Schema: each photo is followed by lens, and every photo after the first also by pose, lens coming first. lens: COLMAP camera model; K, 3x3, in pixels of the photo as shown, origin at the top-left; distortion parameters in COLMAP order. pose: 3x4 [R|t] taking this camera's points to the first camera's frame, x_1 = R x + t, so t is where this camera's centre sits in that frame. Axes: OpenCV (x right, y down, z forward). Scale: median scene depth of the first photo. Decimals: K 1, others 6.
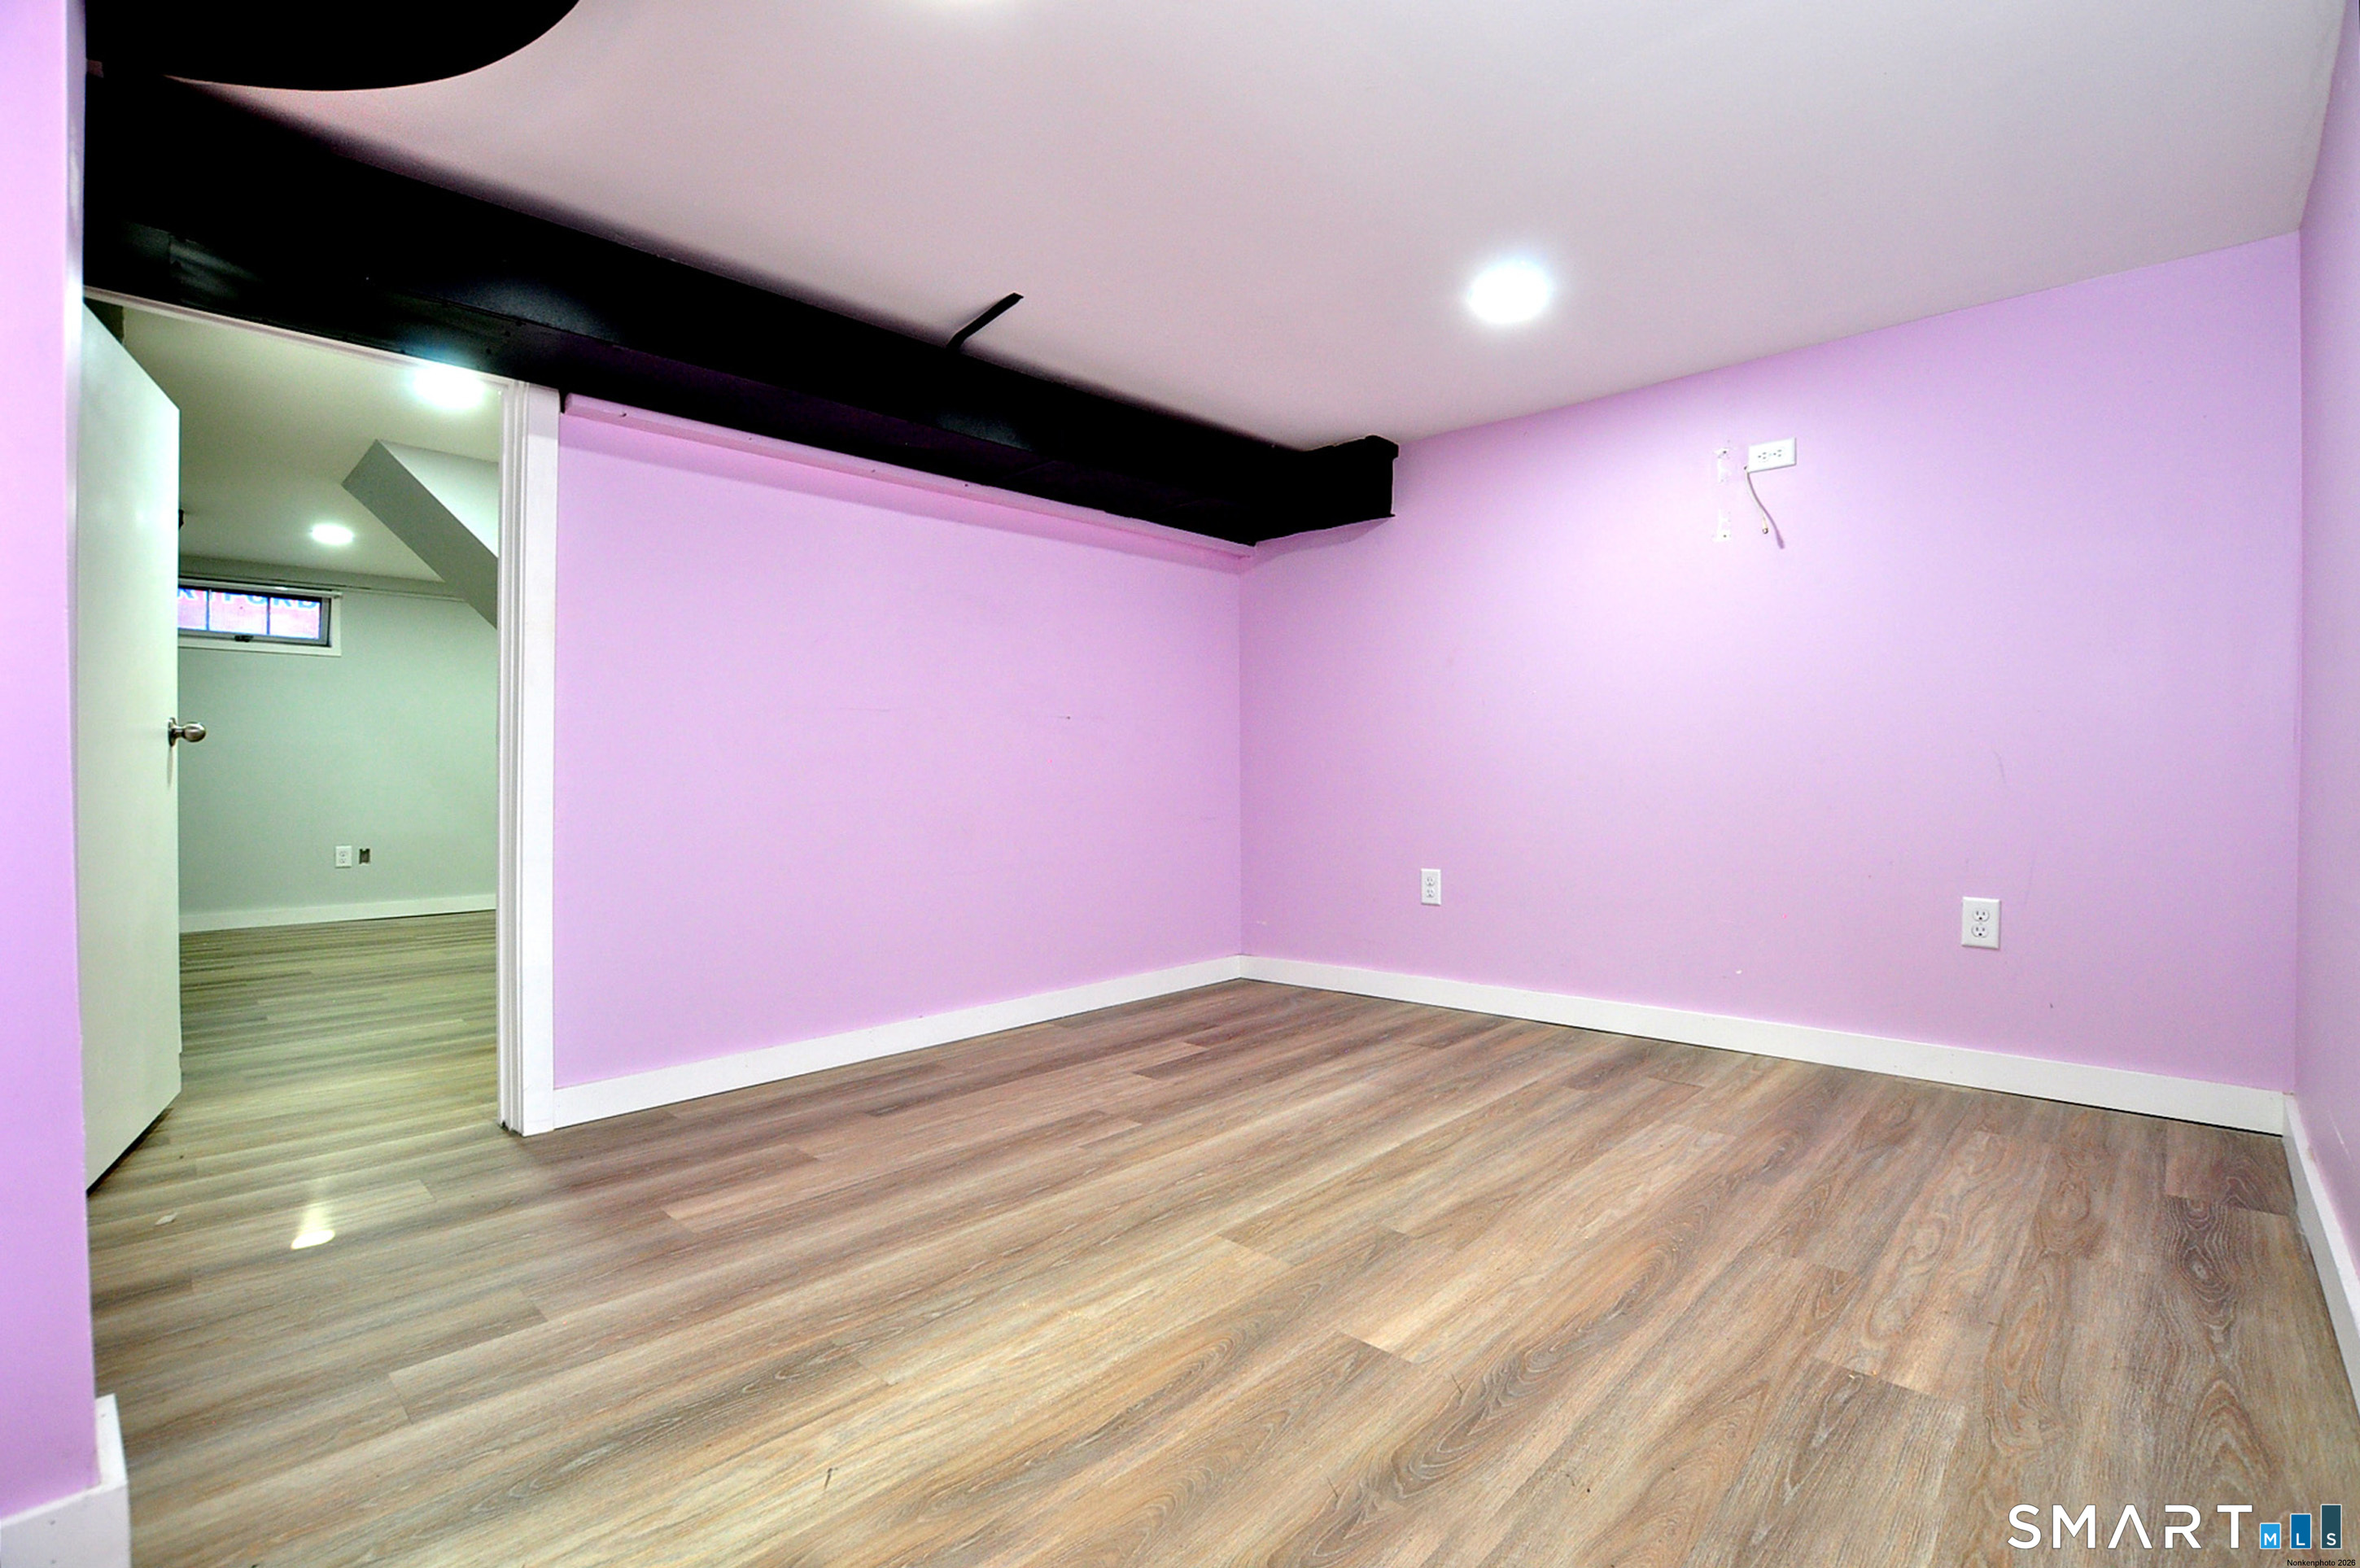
lens RADIAL K [[1035.6, 0, 1176.7], [0, 1035.6, 792.9], [0, 0, 1]] dist [-0.029759, 0.000501]
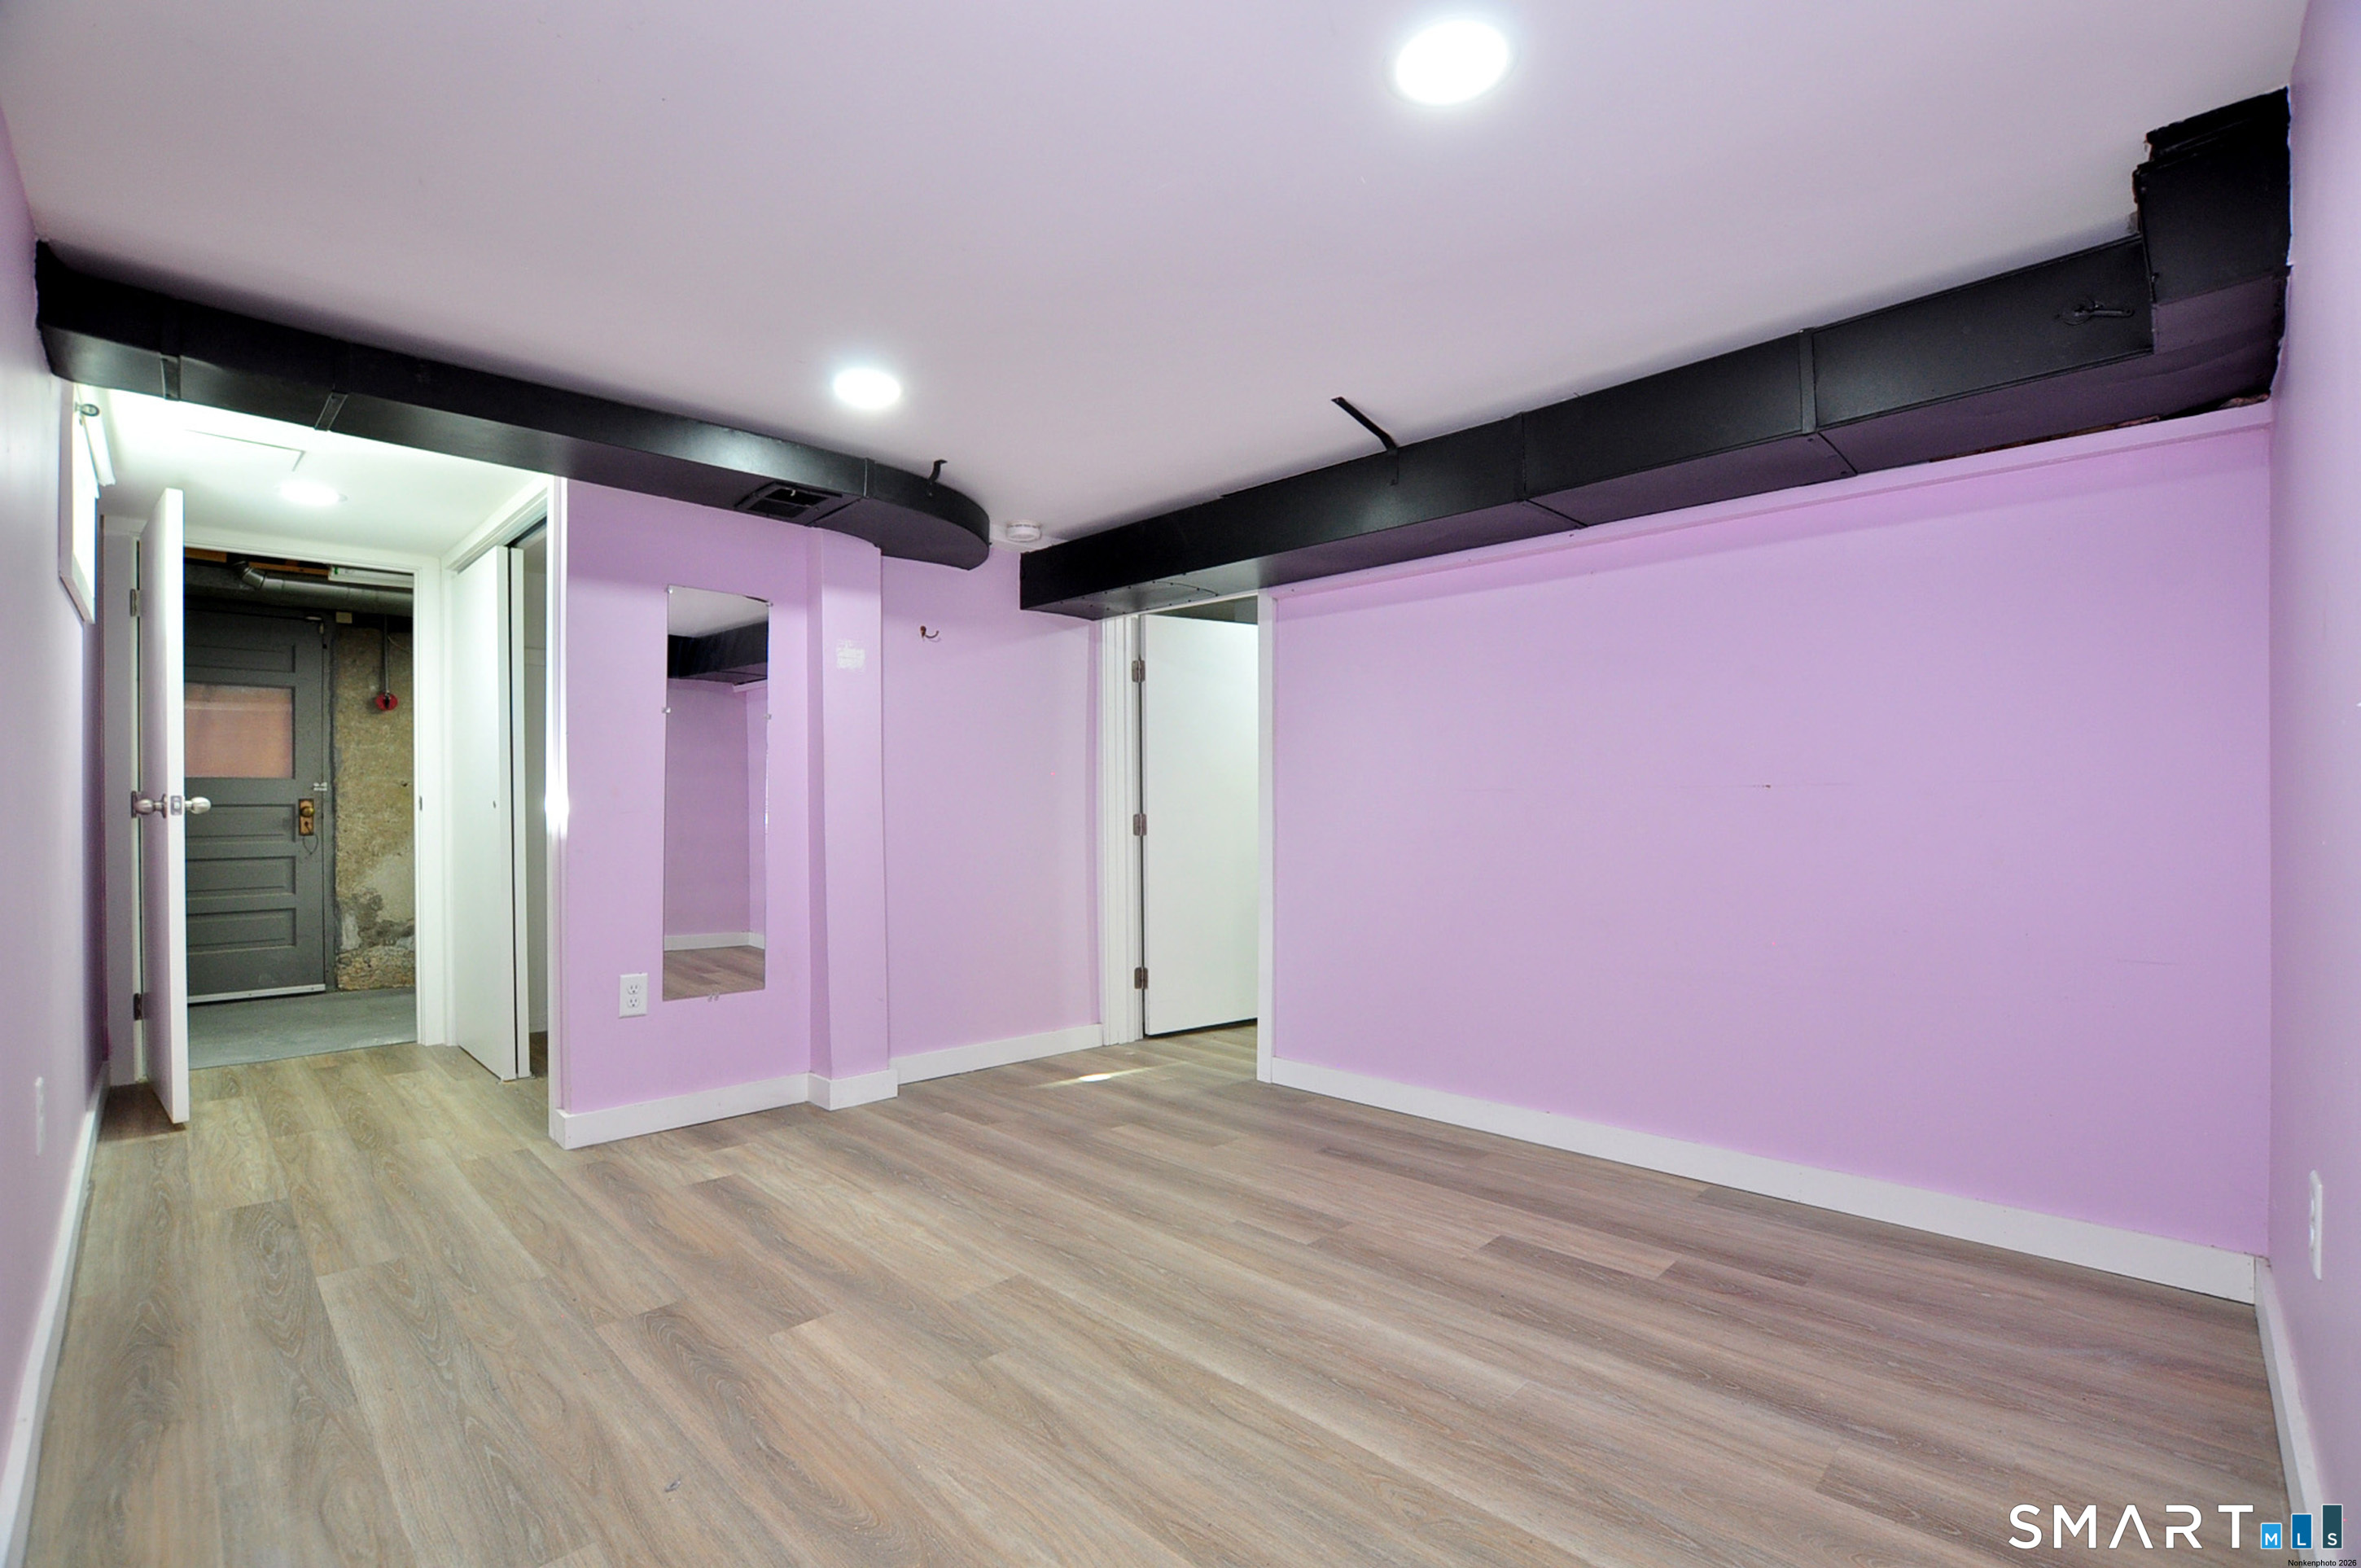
lens RADIAL K [[1036.0, 0, 1177.2], [0, 1036.0, 792.9], [0, 0, 1]] dist [-0.029759, 0.000501]
pose [[-0.000048, -0.003876, -0.999992, 0.984636], [-0.012274, 0.999917, -0.003875, -0.089598], [0.999925, 0.012274, -0.000096, 0.963115]]
